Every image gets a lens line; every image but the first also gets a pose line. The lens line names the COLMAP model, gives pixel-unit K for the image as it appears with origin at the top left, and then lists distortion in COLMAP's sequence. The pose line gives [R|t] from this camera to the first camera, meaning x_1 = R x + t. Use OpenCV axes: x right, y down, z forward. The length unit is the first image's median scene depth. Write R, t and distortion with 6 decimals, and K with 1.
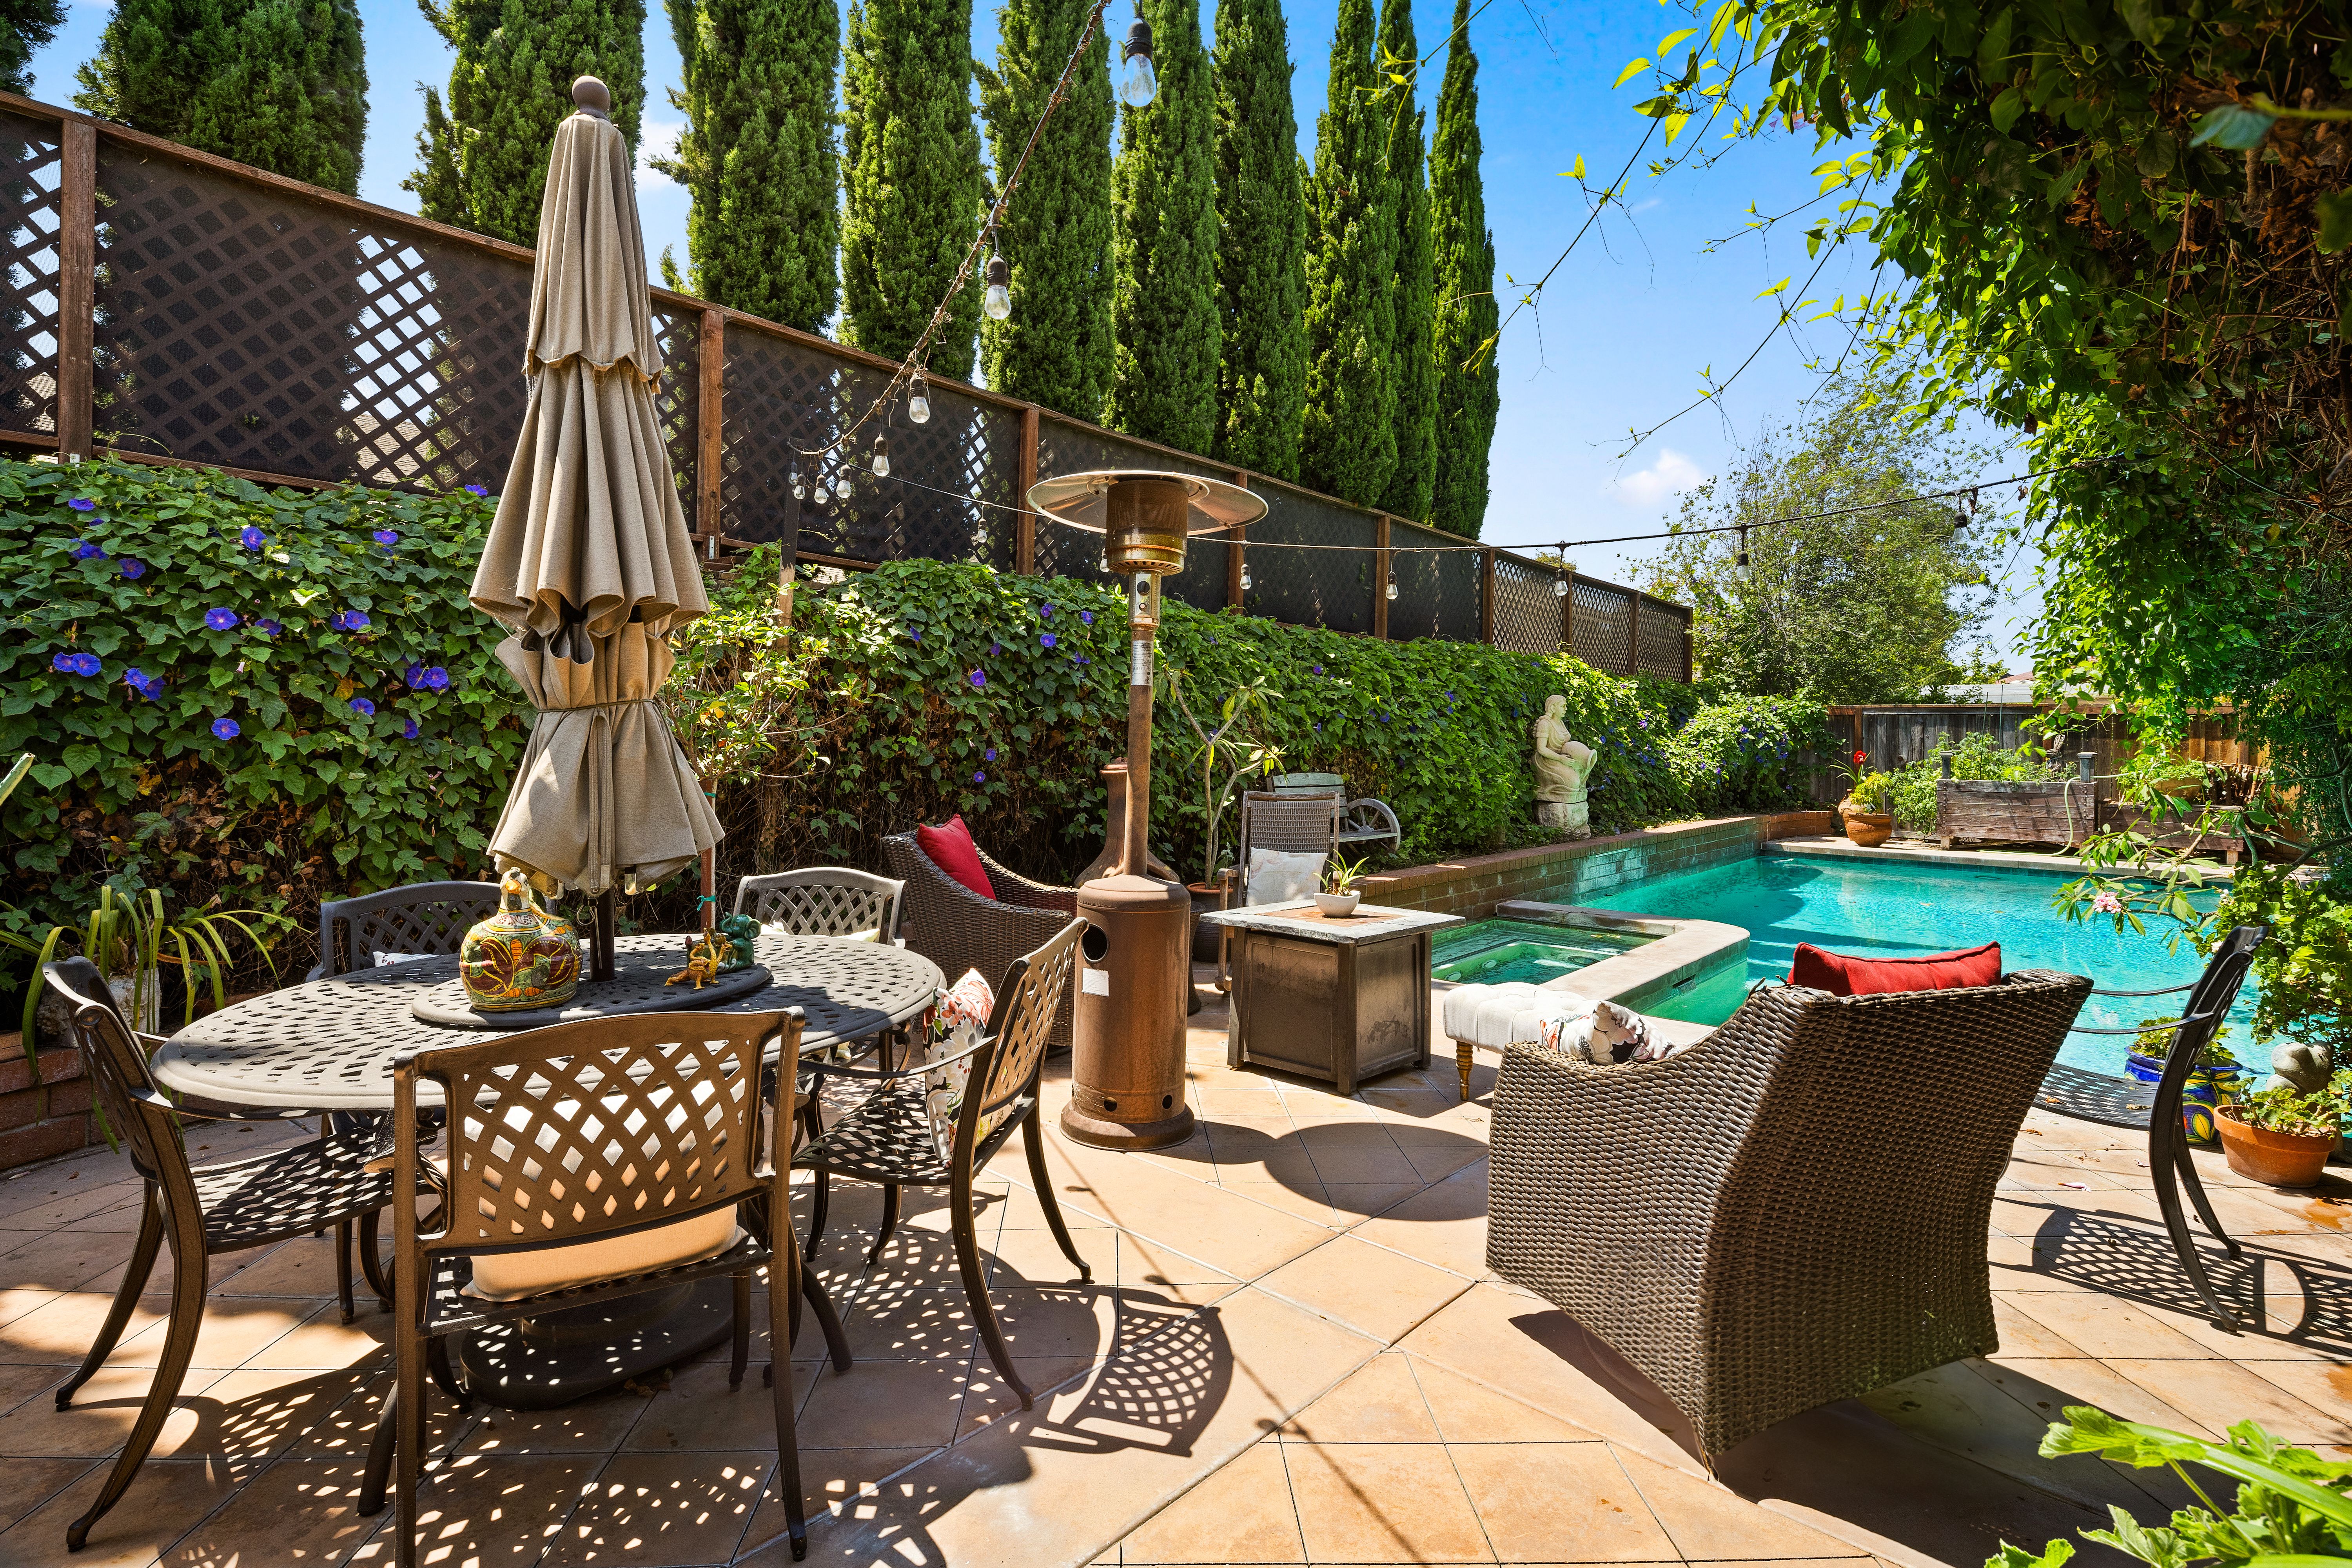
lens RADIAL K [[1140.2, 0, 1180.7], [0, 1140.2, 746.9], [0, 0, 1]] dist [-0.002847, -0.000789]
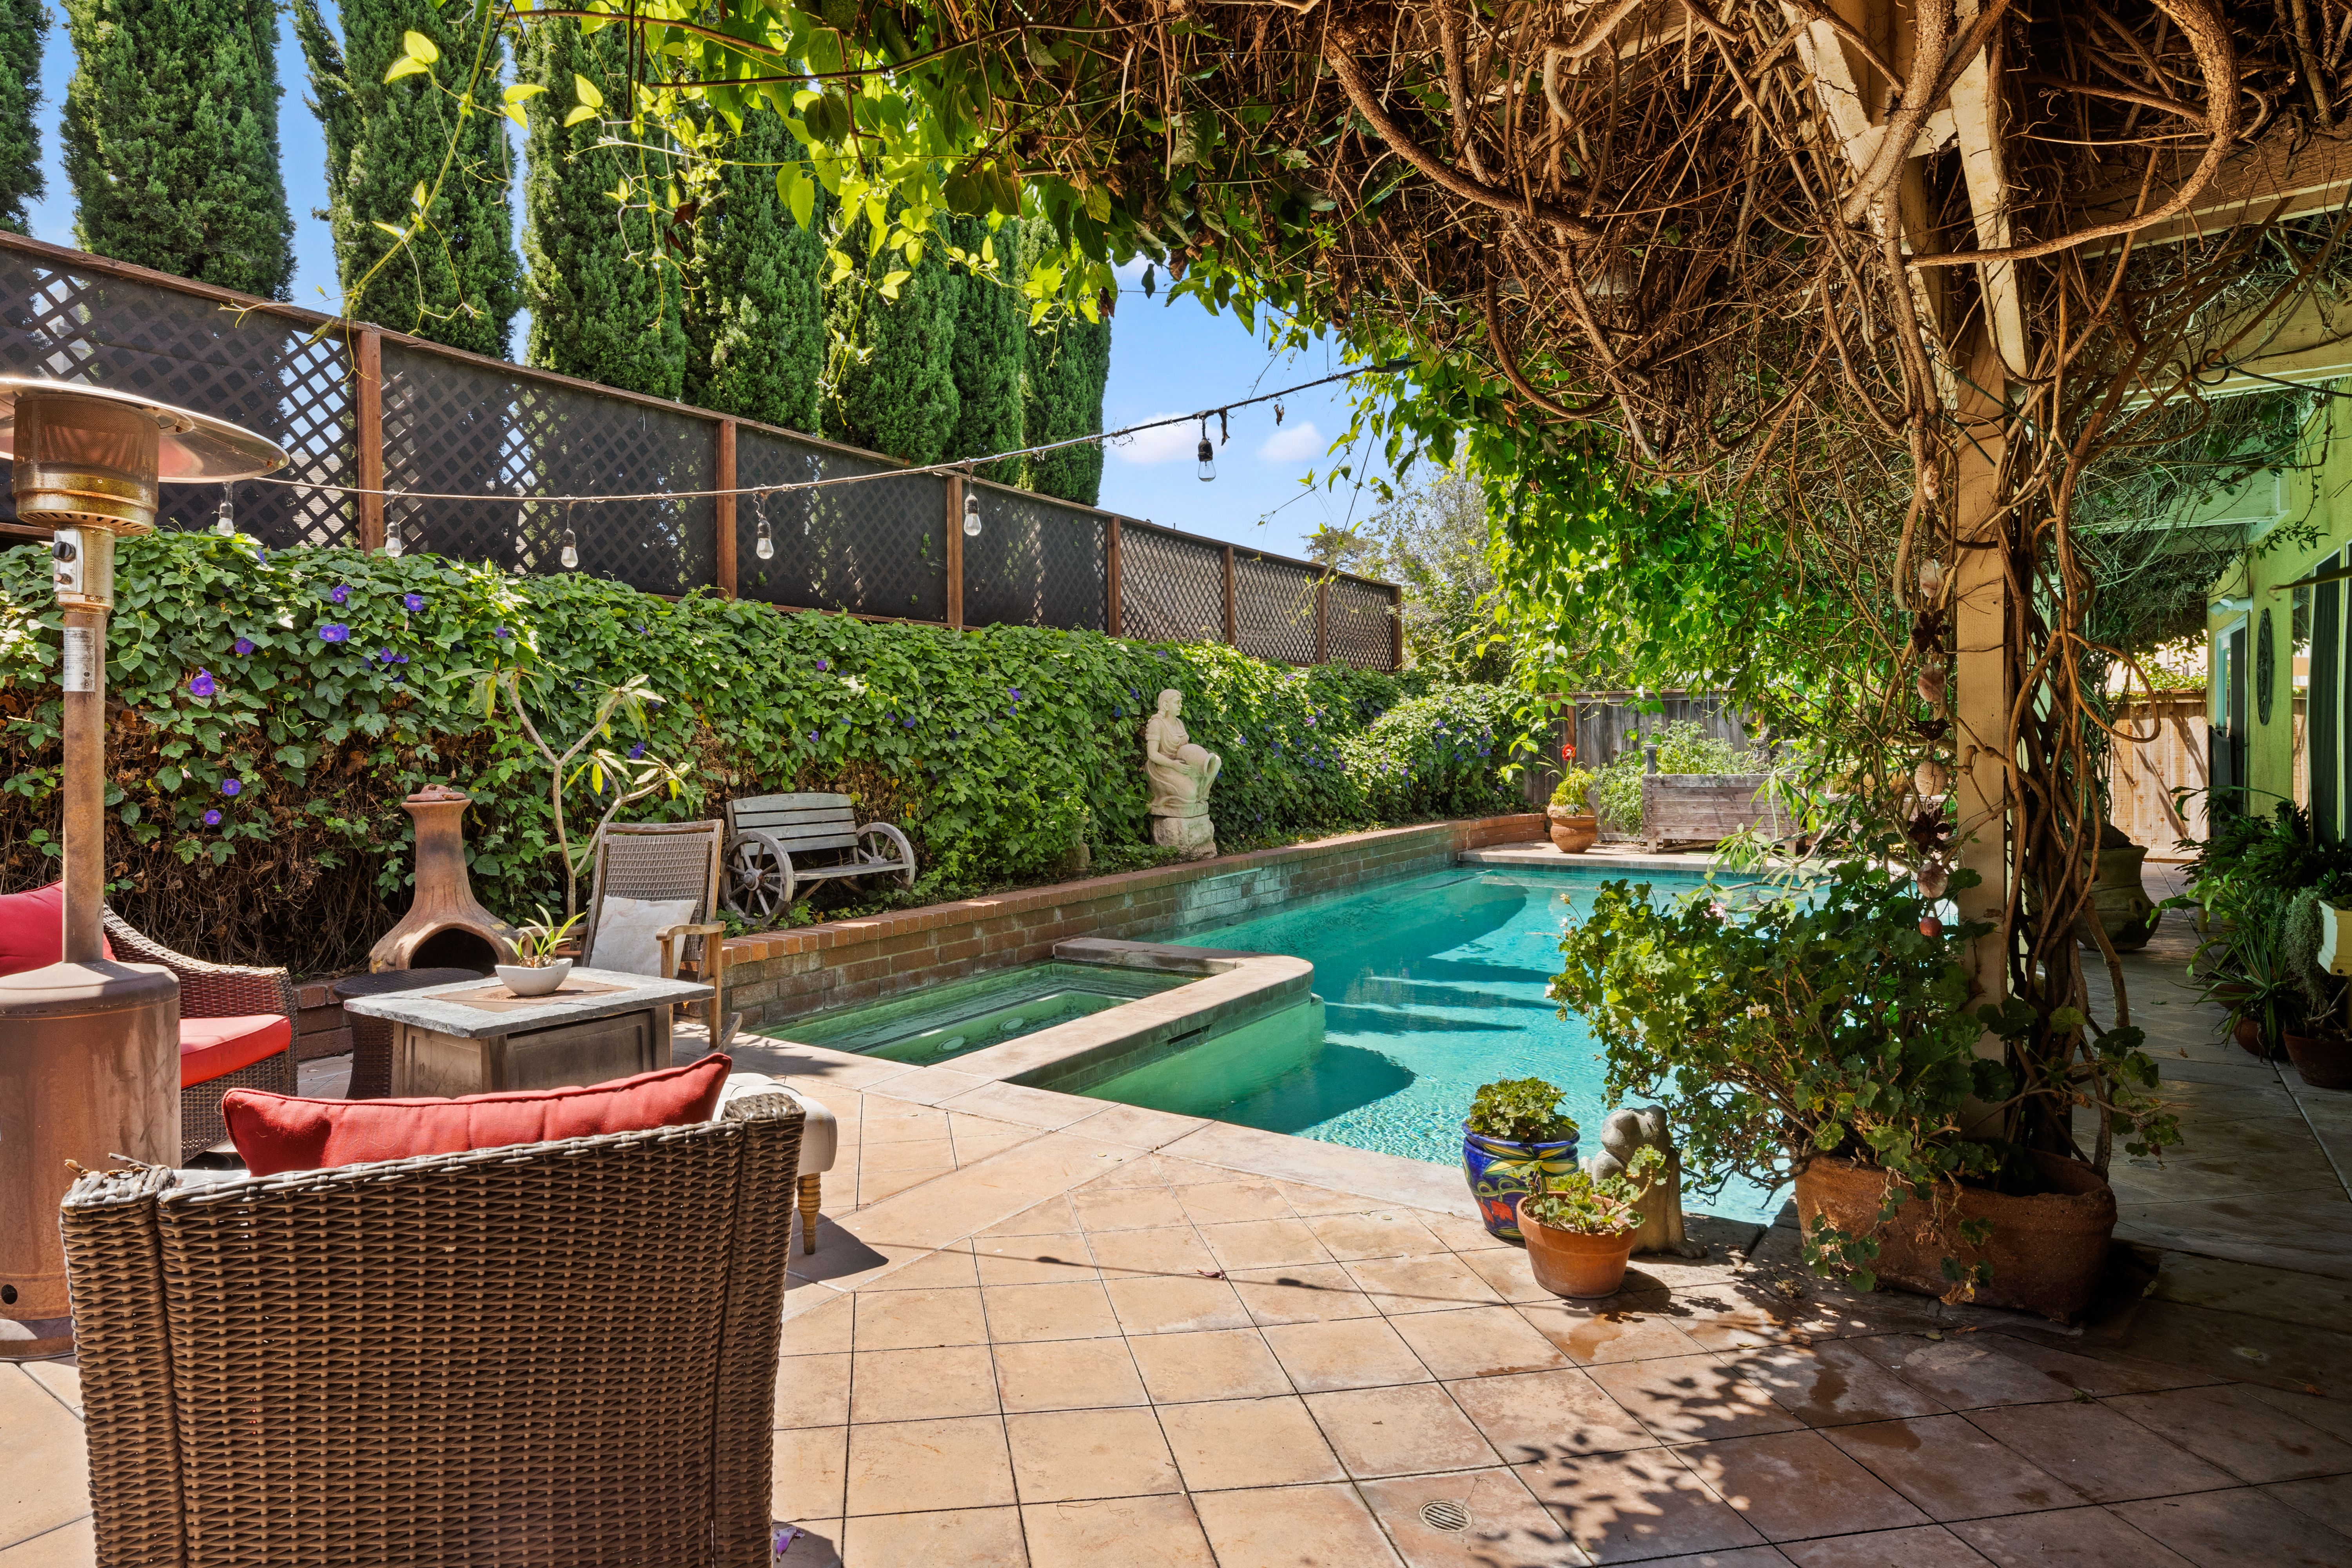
lens RADIAL K [[1280.3, 0, 1176.0], [0, 1280.3, 784.0], [0, 0, 1]] dist [-0.002371, -0.001409]
pose [[0.993219, -0.030992, 0.112048, 0.263300], [0.028416, 0.999296, 0.024513, 0.001419], [-0.112728, -0.021163, 0.993400, 0.070054]]
